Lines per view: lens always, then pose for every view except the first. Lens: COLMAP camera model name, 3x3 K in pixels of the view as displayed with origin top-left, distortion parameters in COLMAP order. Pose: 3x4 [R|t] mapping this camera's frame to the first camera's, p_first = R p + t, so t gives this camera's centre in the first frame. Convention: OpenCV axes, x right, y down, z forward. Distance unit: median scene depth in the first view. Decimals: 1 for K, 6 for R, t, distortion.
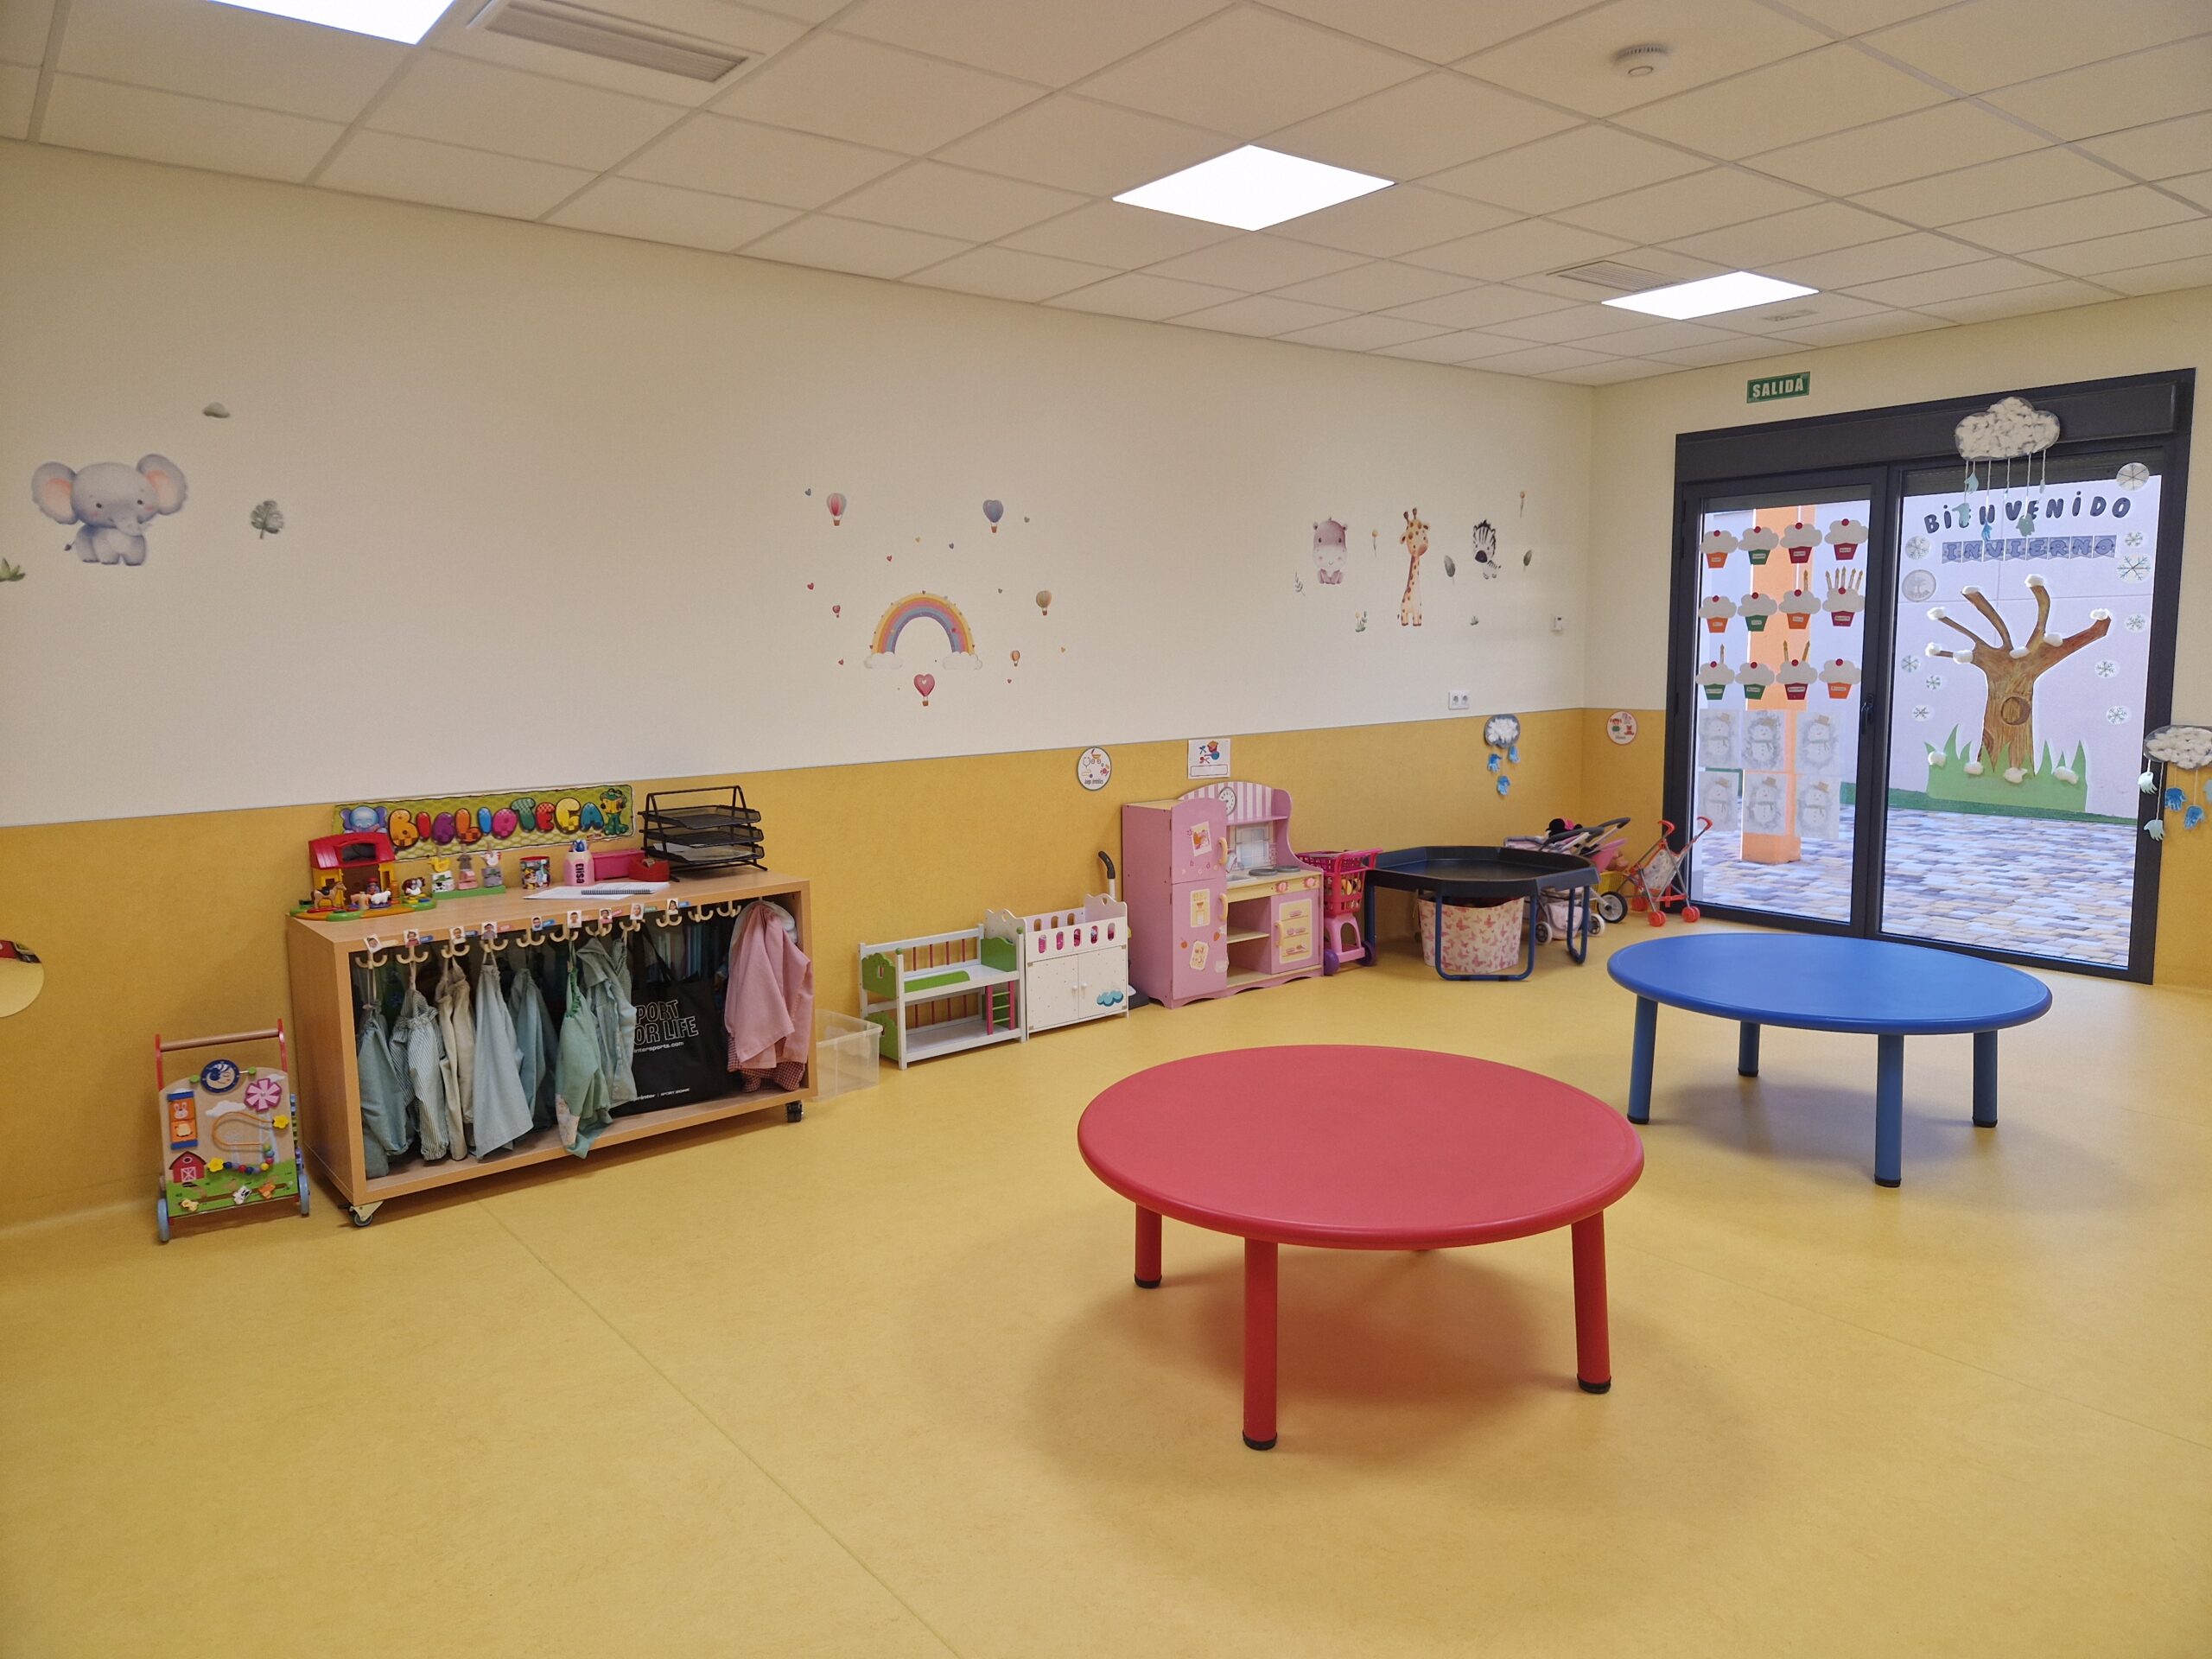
lens RADIAL K [[1468.8, 0, 1106.1], [0, 1468.8, 821.7], [0, 0, 1]] dist [0.023878, -0.023173]
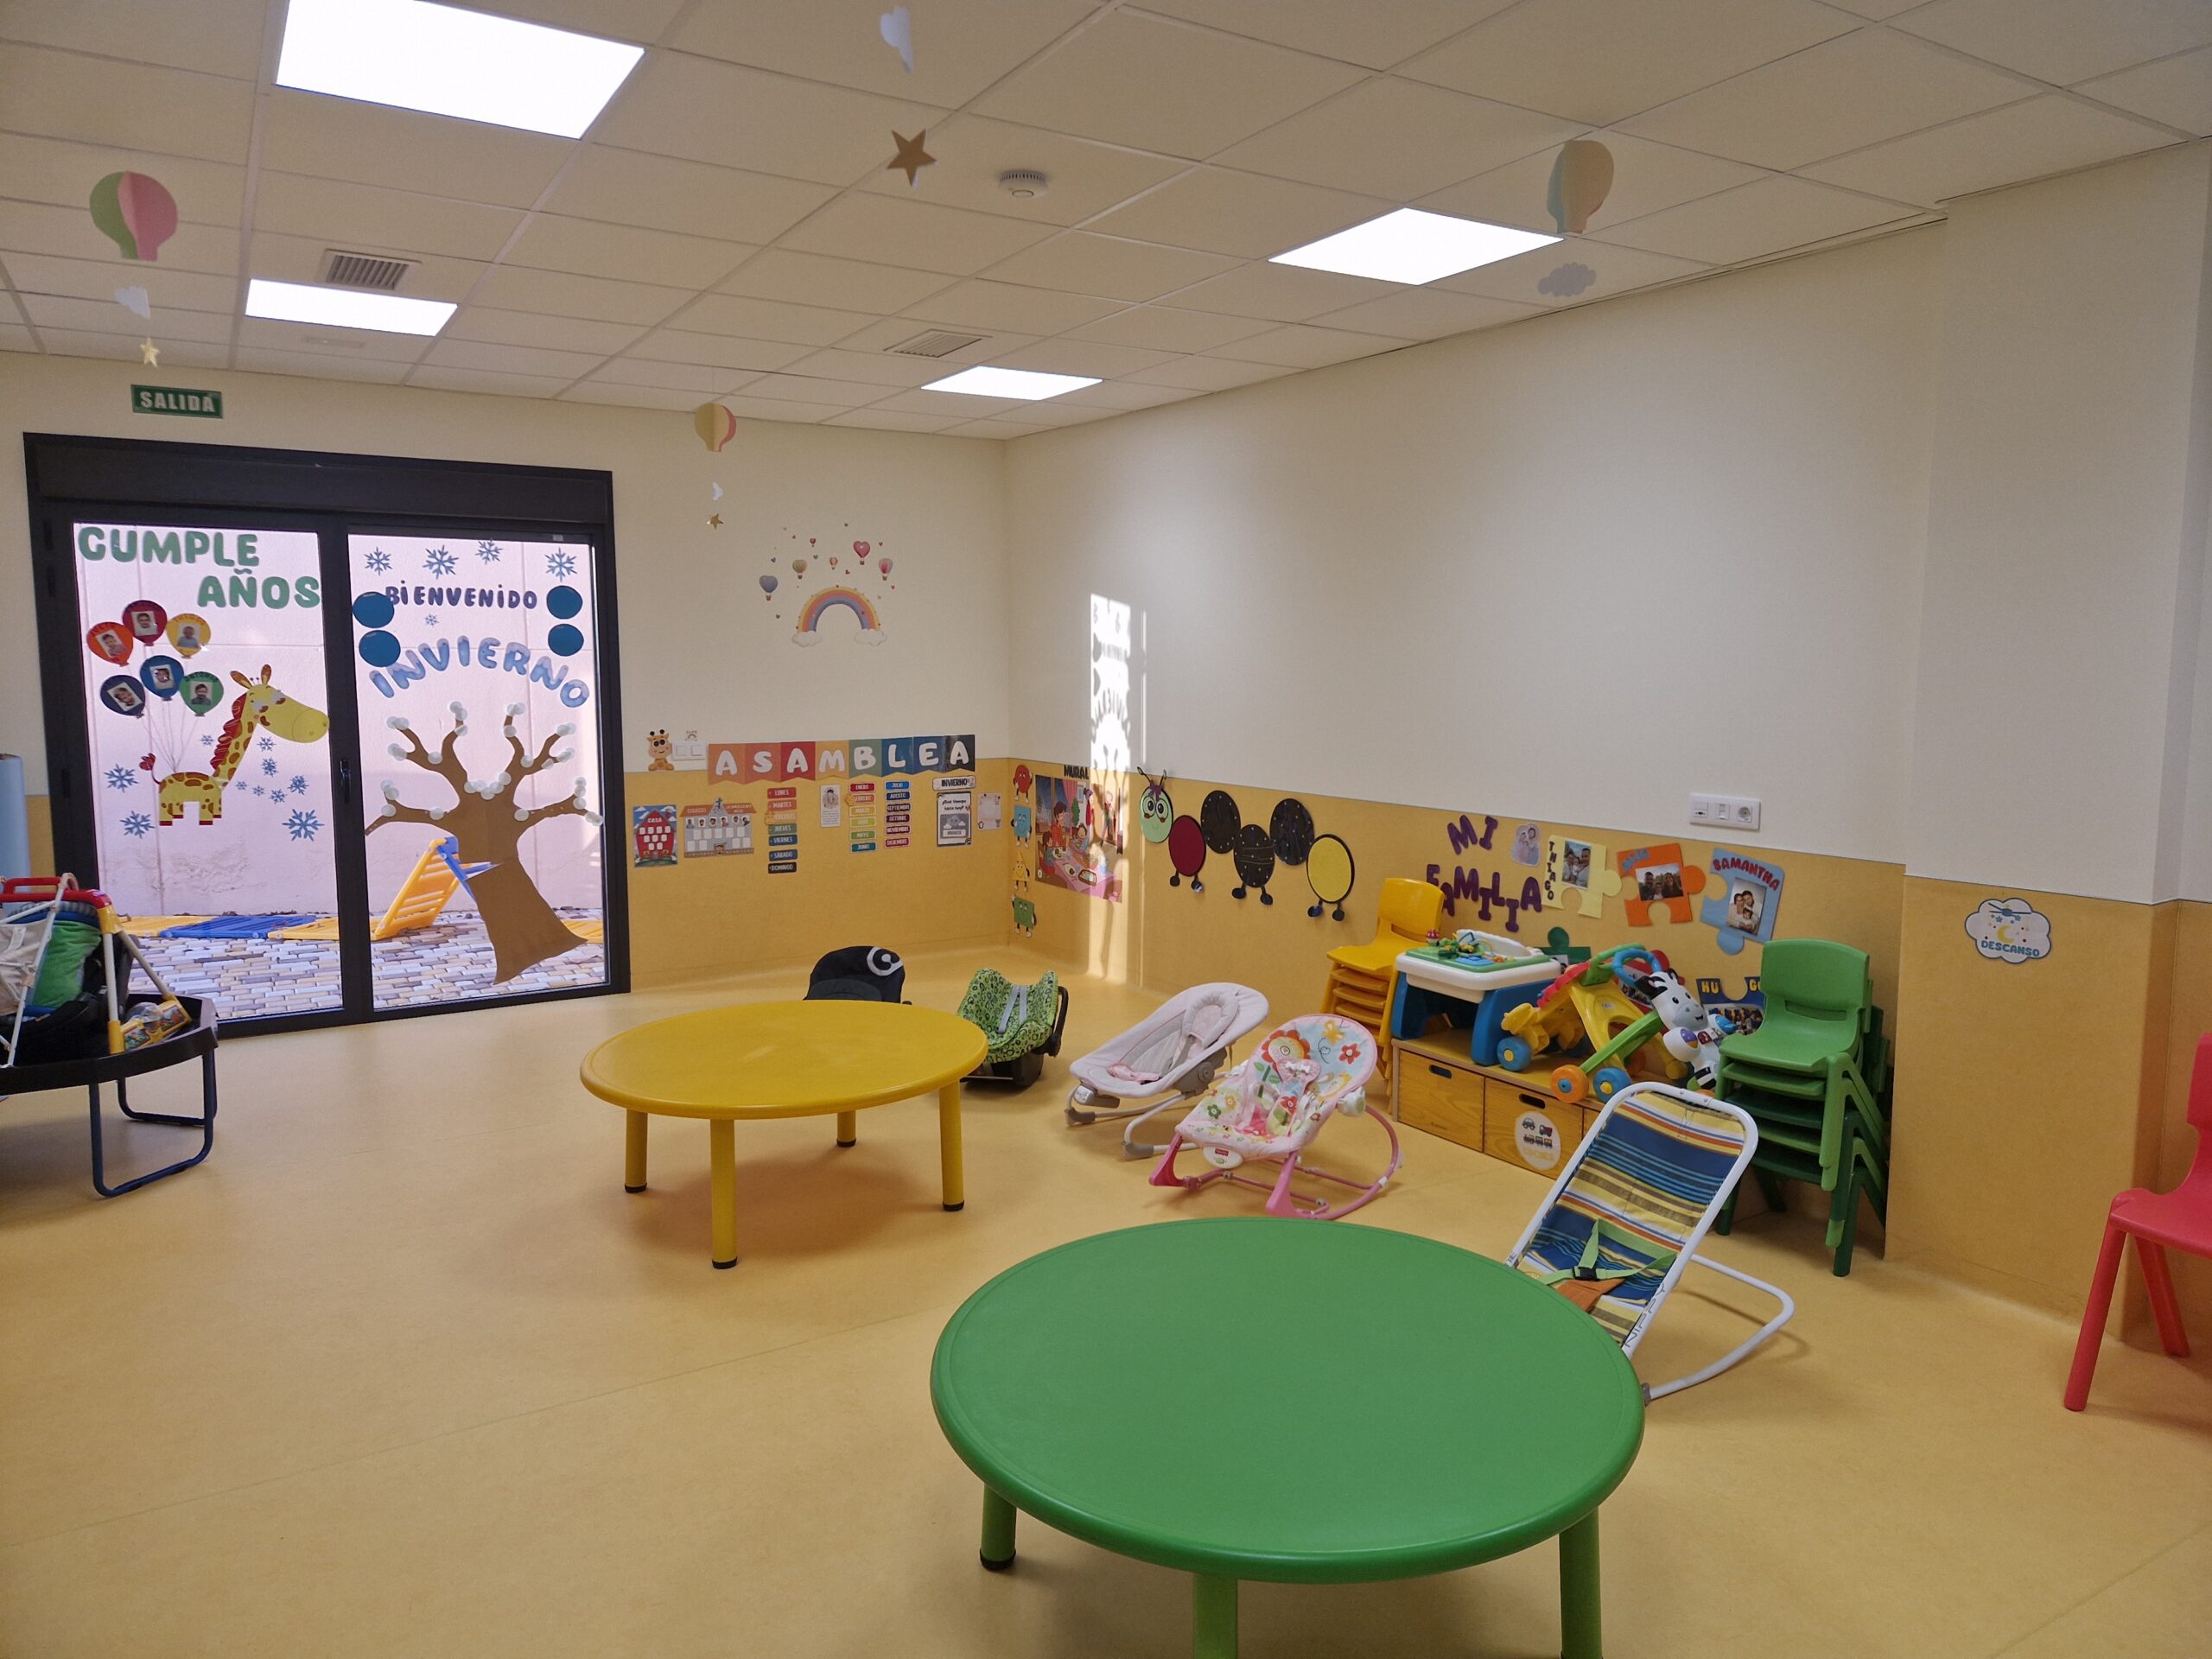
lens RADIAL K [[1468.8, 0, 1117.7], [0, 1468.8, 841.0], [0, 0, 1]] dist [0.023878, -0.023173]
pose [[0.097103, -0.106243, 0.989587, -0.347179], [0.132050, 0.986871, 0.092994, -0.056641], [-0.986475, 0.121645, 0.109858, 0.415352]]
